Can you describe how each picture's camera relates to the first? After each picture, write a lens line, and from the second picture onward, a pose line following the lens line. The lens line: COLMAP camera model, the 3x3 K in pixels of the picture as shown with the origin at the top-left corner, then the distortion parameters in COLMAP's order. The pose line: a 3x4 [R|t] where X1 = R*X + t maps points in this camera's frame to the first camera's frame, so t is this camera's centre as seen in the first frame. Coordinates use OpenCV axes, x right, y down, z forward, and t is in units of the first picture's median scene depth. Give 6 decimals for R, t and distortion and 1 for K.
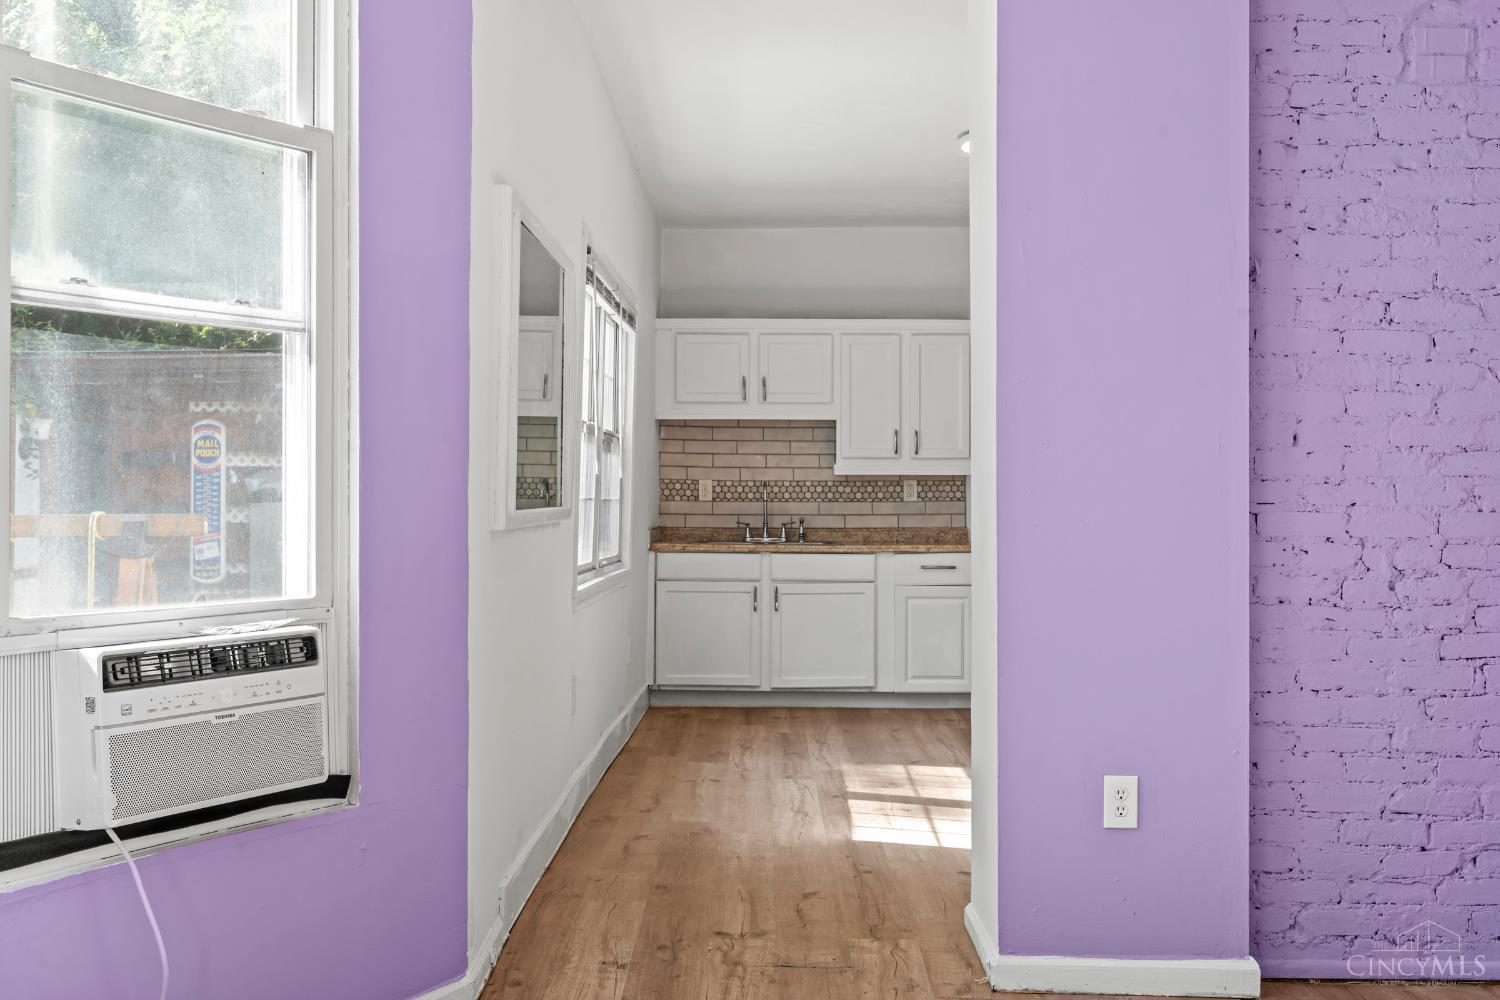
lens RADIAL K [[1513.0, 0, 750.0], [0, 1513.0, 500.0], [0, 0, 1]] dist [0.007101, 0.005546]
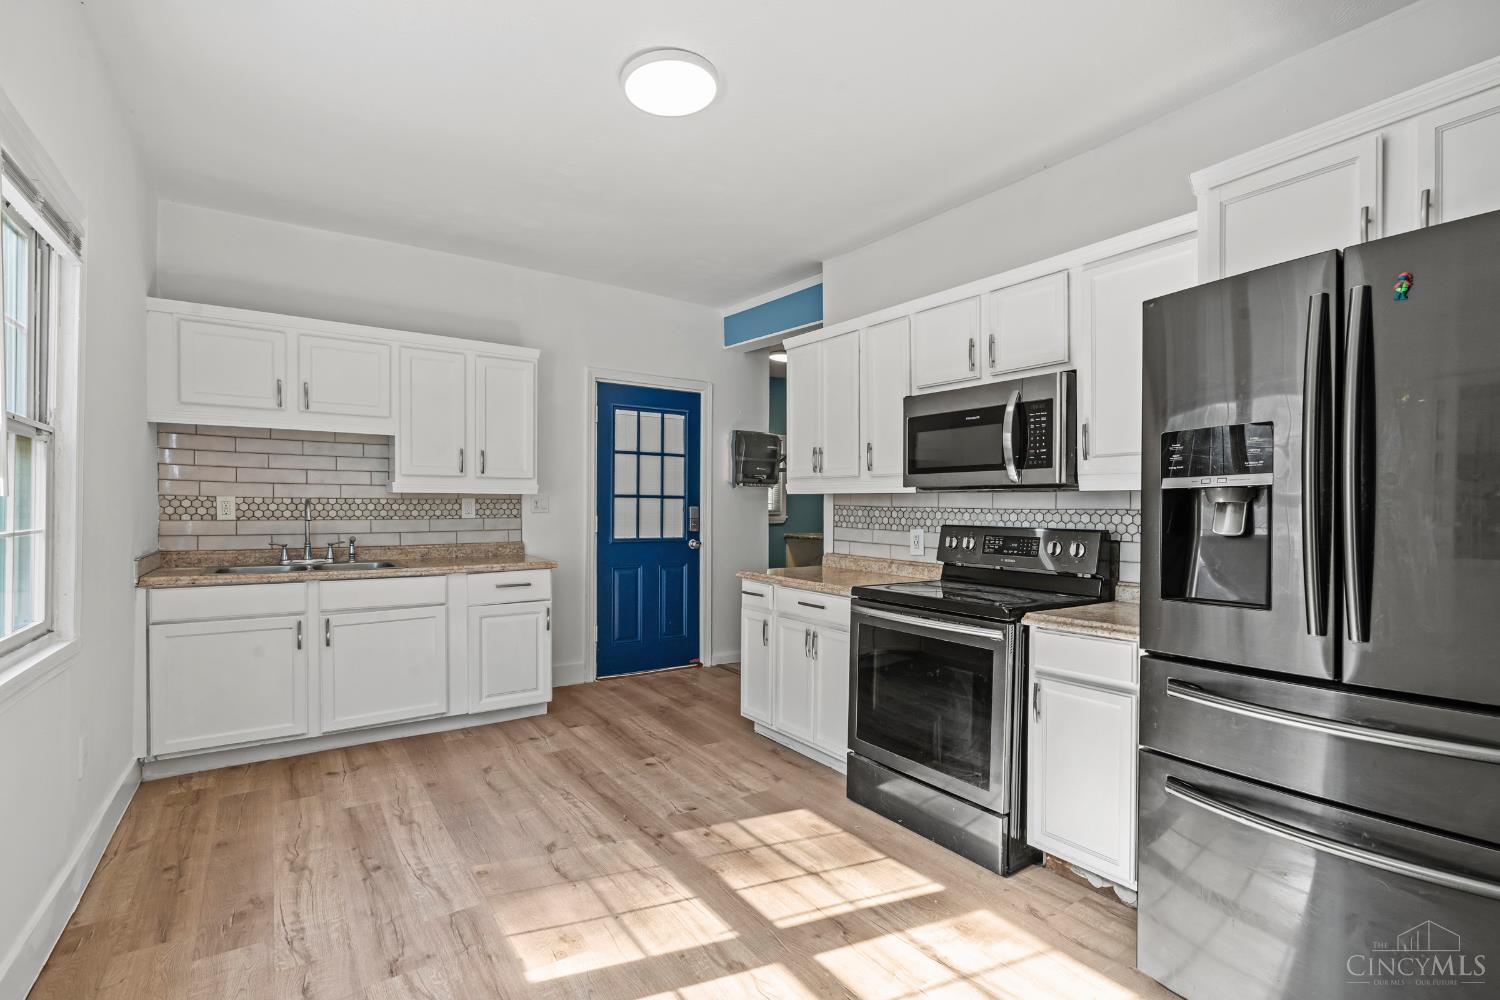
lens RADIAL K [[686.5, 0, 743.6], [0, 686.5, 519.9], [0, 0, 1]] dist [-0.001532, 0.000252]
pose [[0.817328, -0.010645, 0.576075, -0.013282], [-0.002950, 0.999739, 0.022660, -0.009559], [-0.576166, -0.020220, 0.817083, 0.499468]]
